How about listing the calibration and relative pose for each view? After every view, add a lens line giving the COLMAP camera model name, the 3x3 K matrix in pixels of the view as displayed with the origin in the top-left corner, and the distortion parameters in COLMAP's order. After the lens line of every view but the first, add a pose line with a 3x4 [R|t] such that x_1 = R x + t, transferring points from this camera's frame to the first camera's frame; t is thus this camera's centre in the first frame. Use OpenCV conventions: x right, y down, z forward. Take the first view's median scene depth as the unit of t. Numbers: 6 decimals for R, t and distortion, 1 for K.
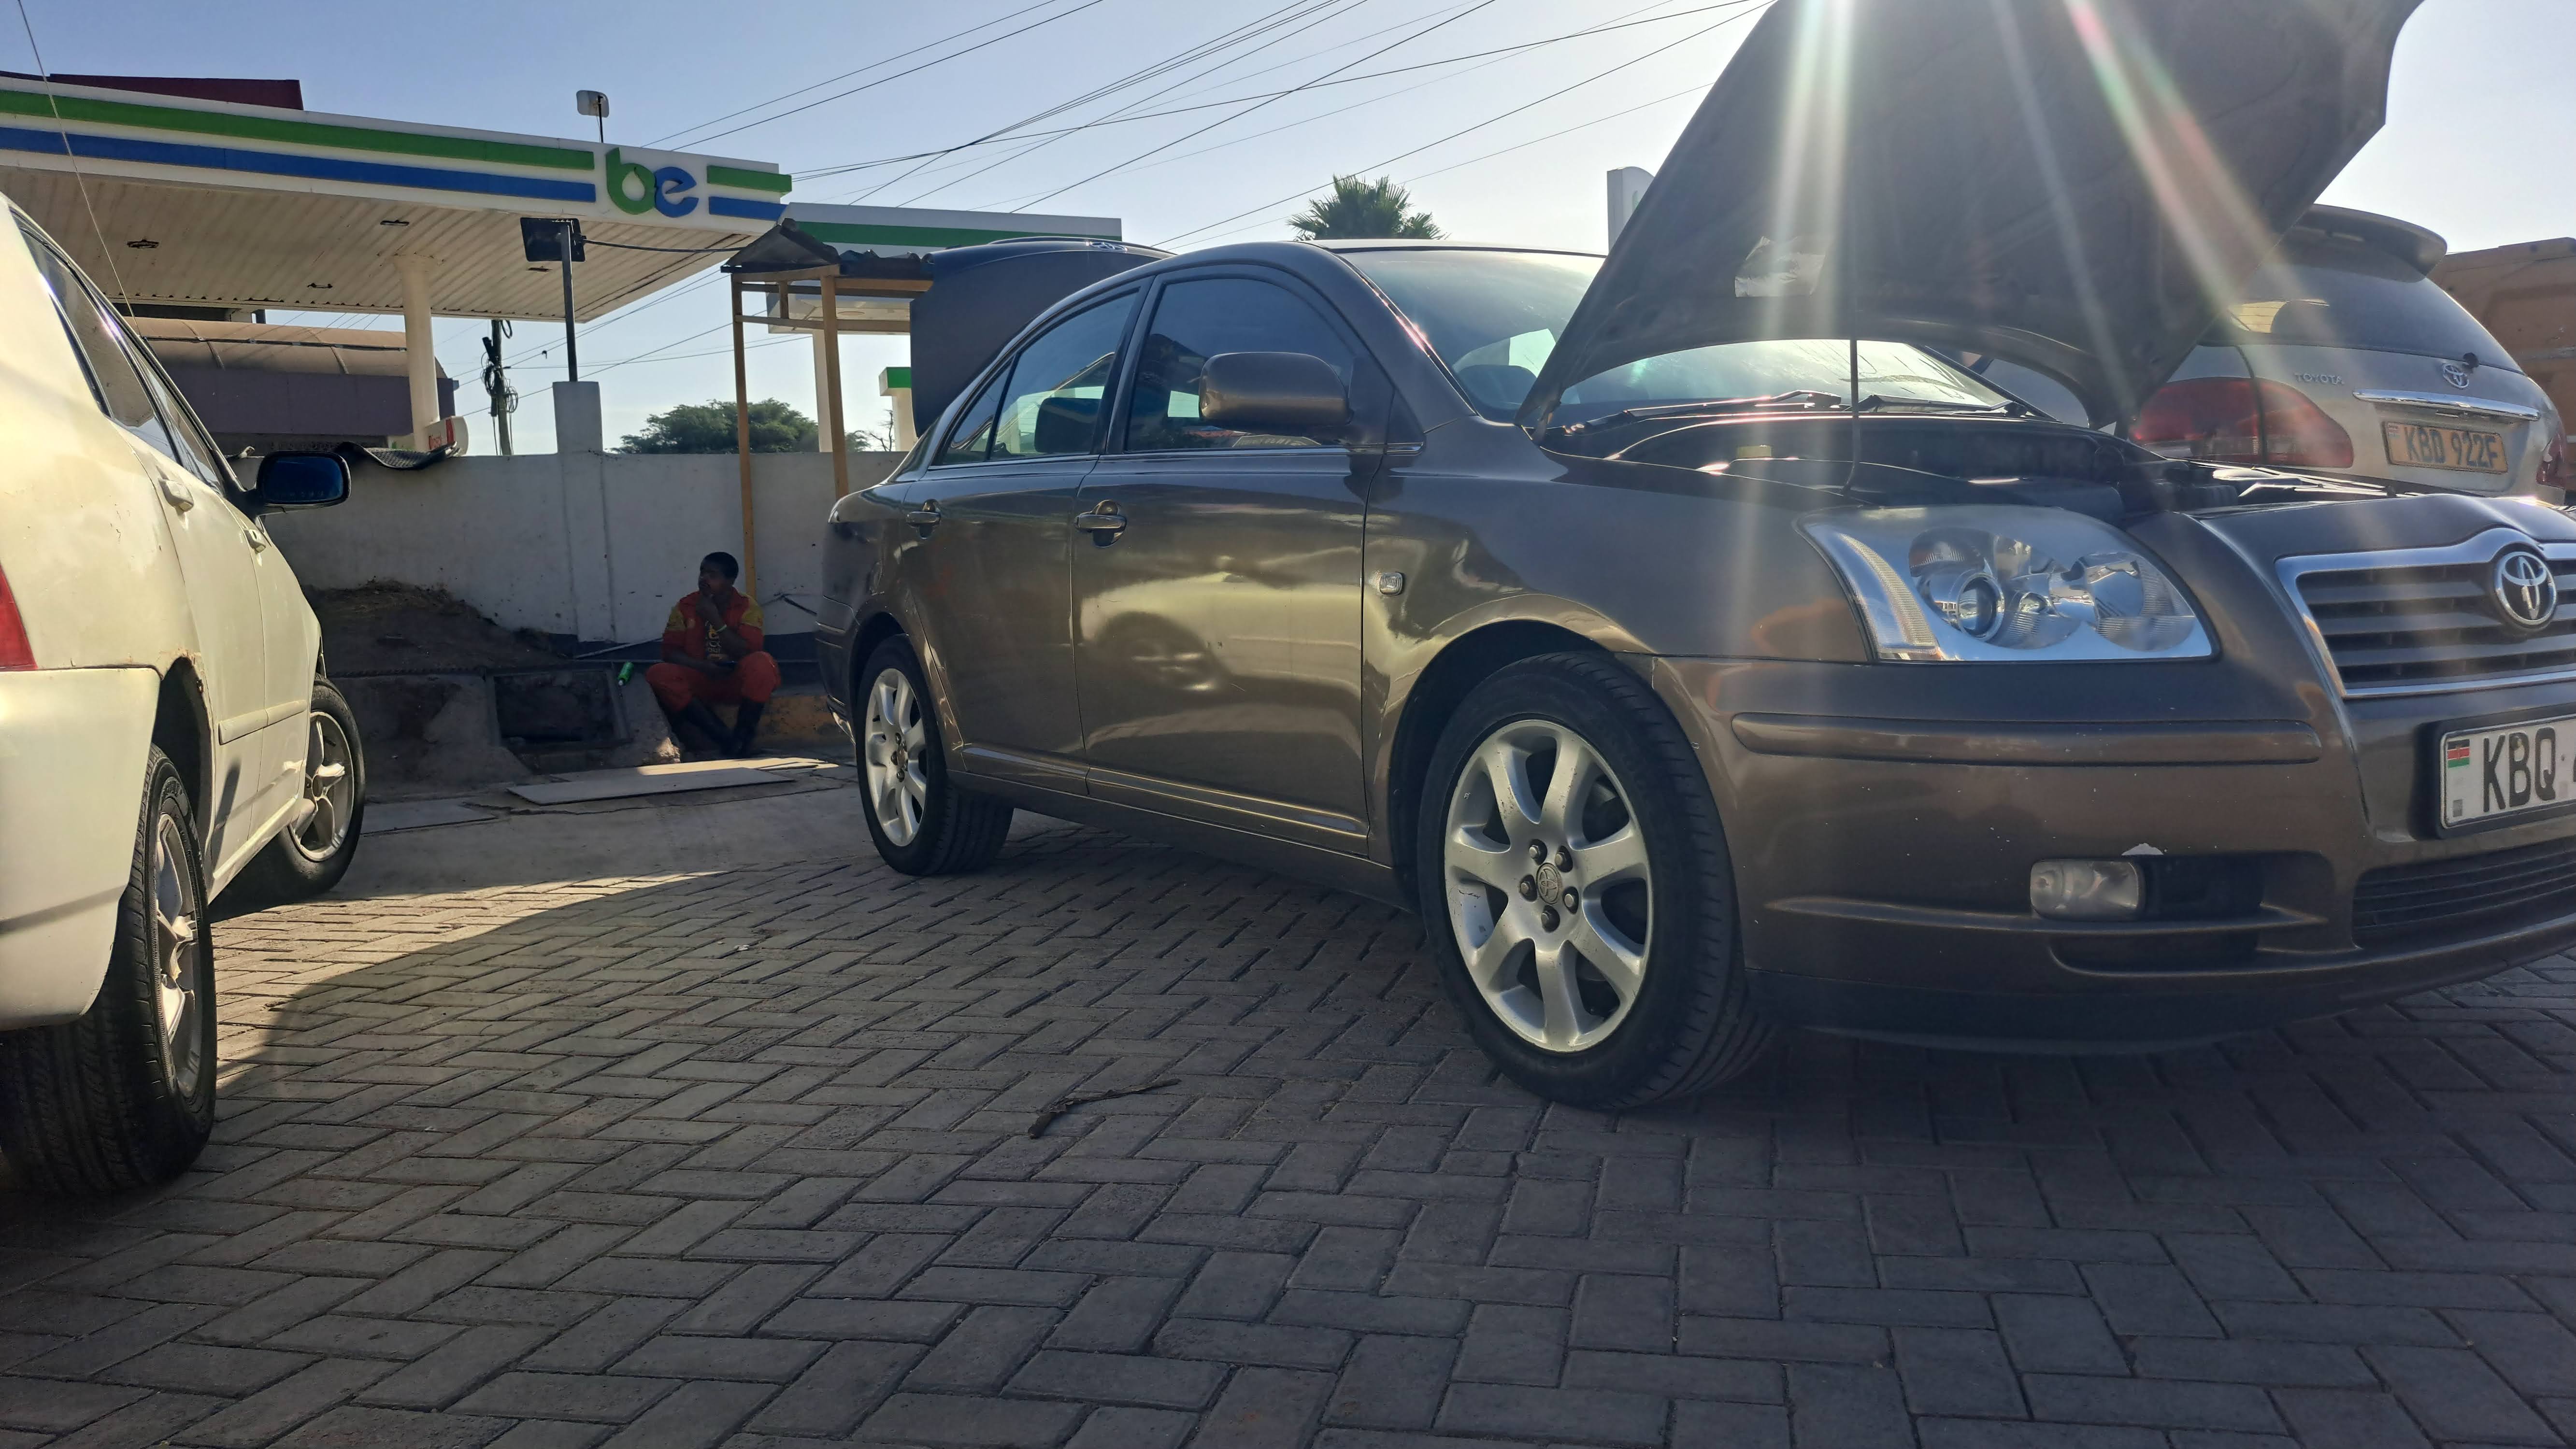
lens RADIAL K [[1863.7, 0, 1288.0], [0, 1863.7, 724.5], [0, 0, 1]] dist [0.008224, 0.003583]
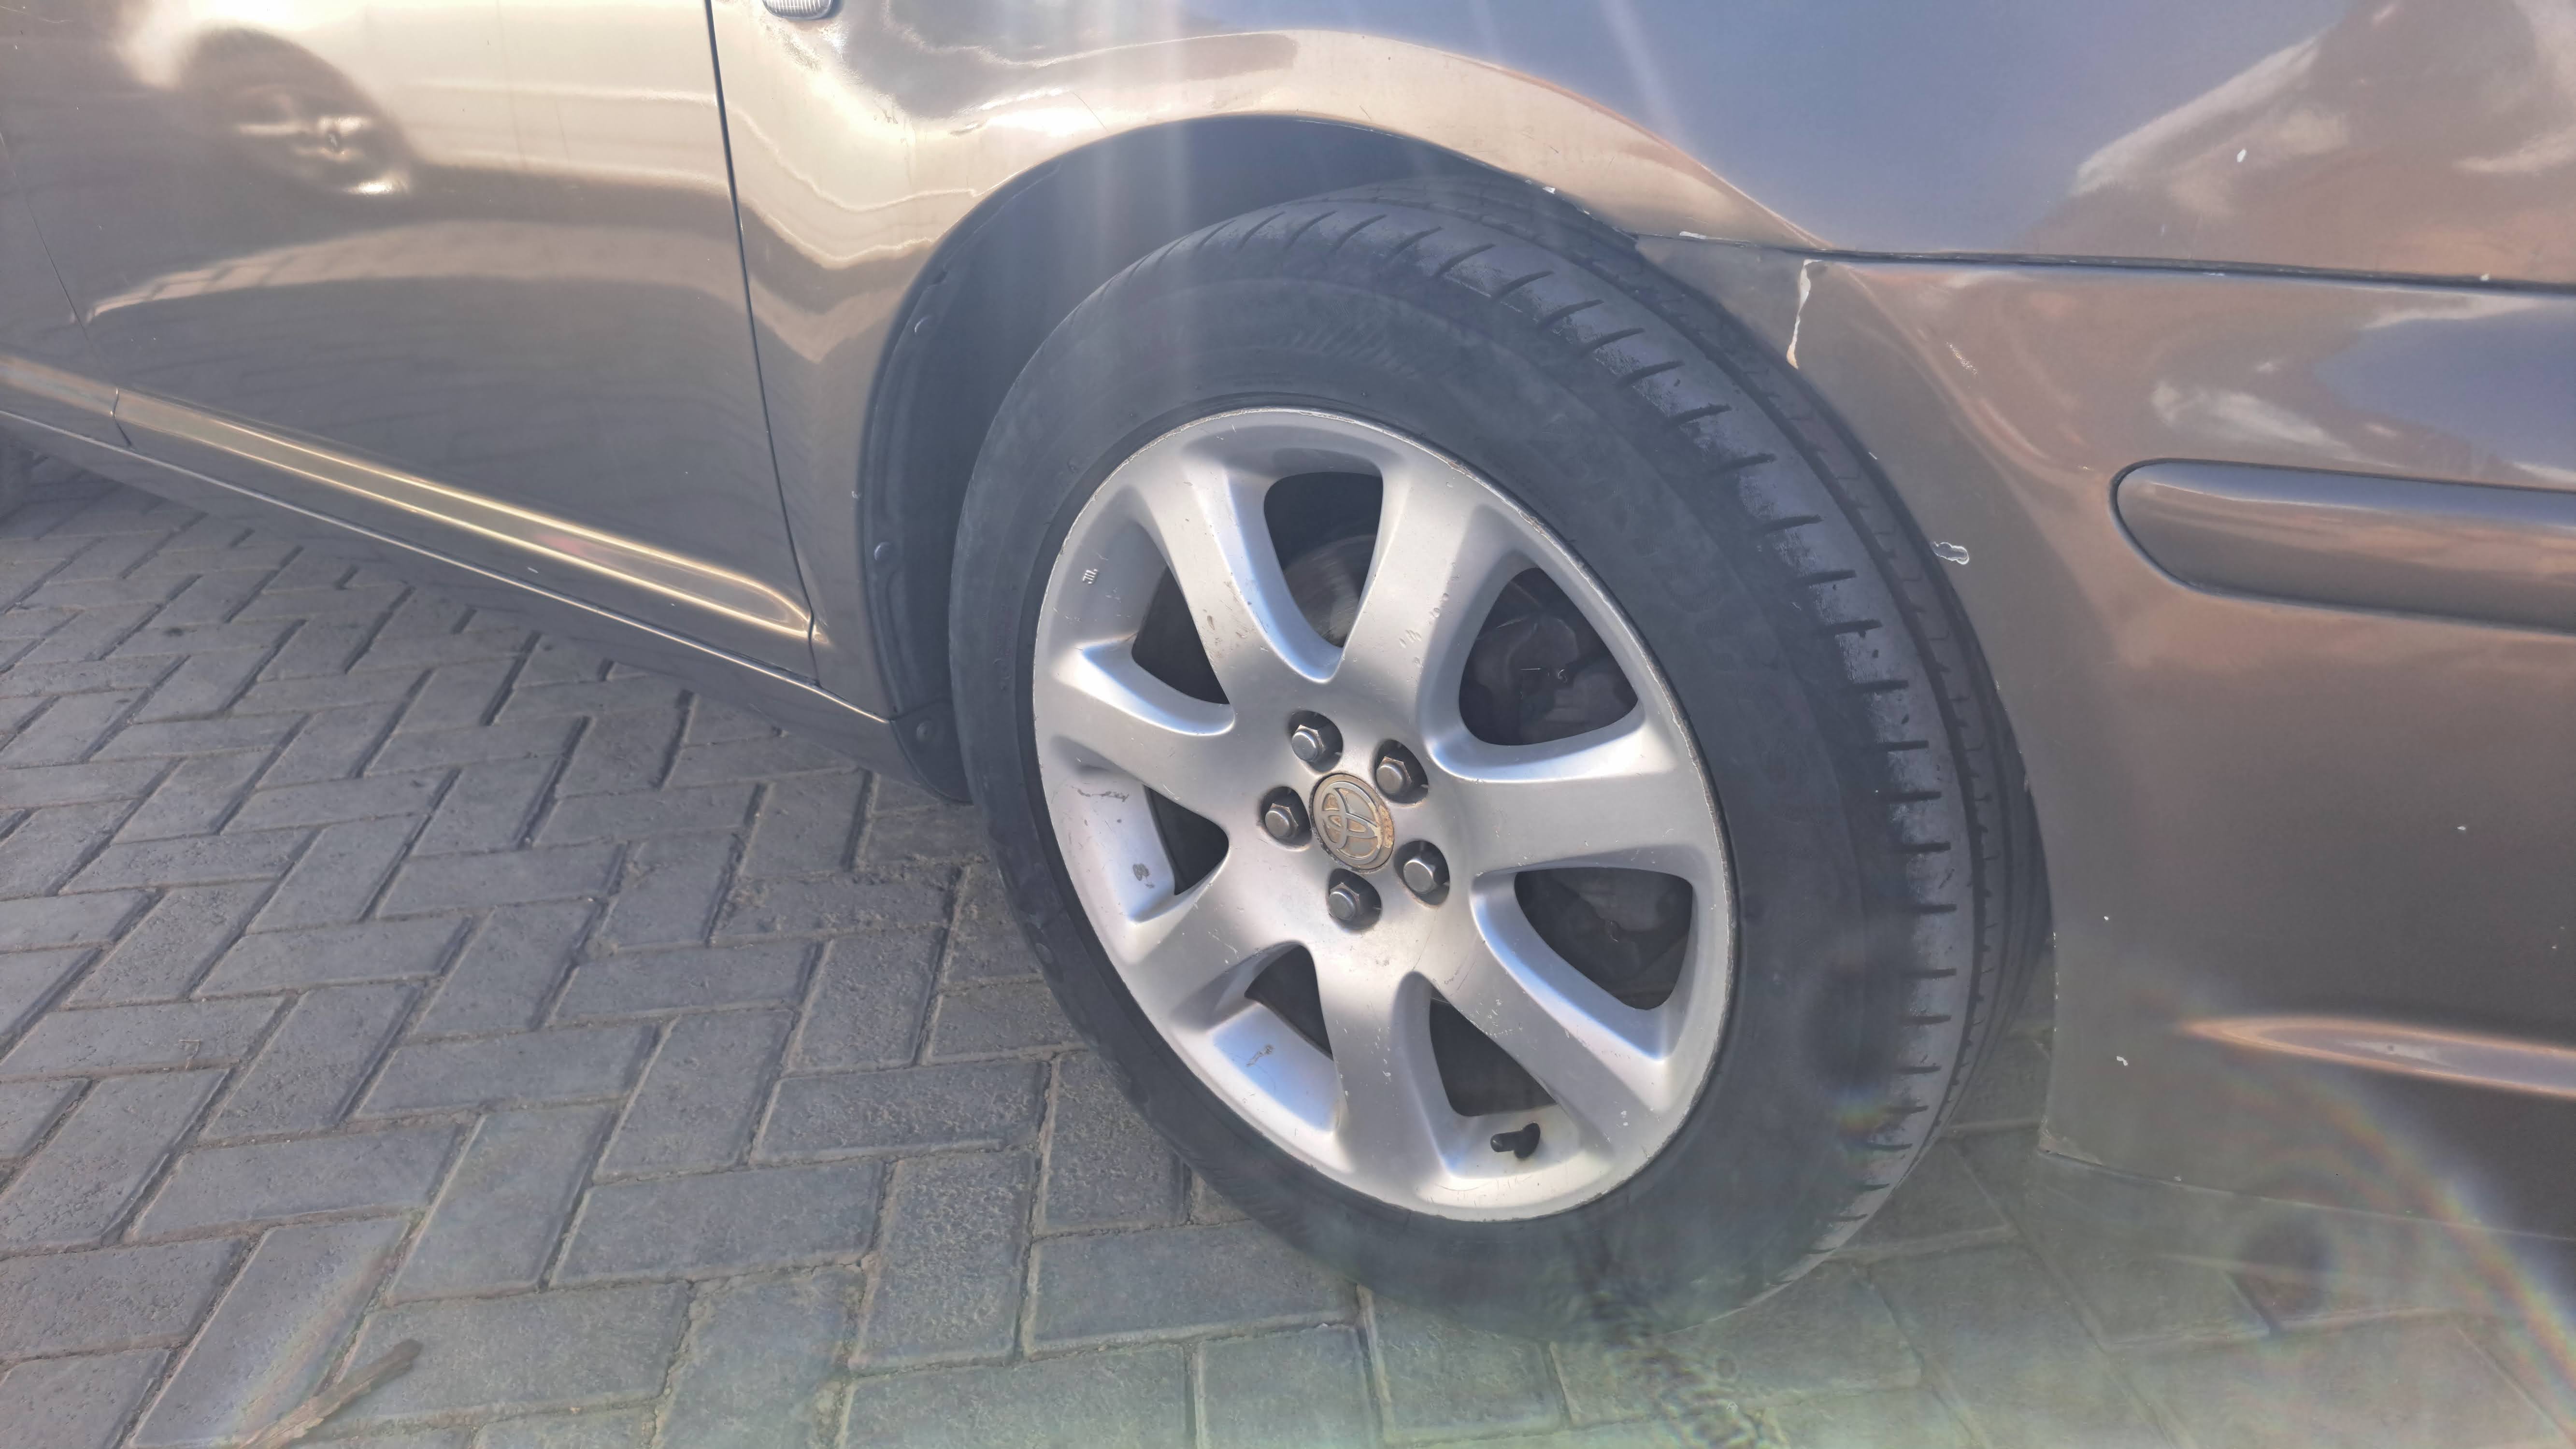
lens RADIAL K [[1863.7, 0, 1288.0], [0, 1863.7, 724.5], [0, 0, 1]] dist [0.008224, 0.003583]
pose [[0.934663, -0.120243, 0.334585, -0.002044], [0.012709, 0.951772, 0.306544, -0.054680], [-0.355309, -0.282263, 0.891114, 0.650057]]
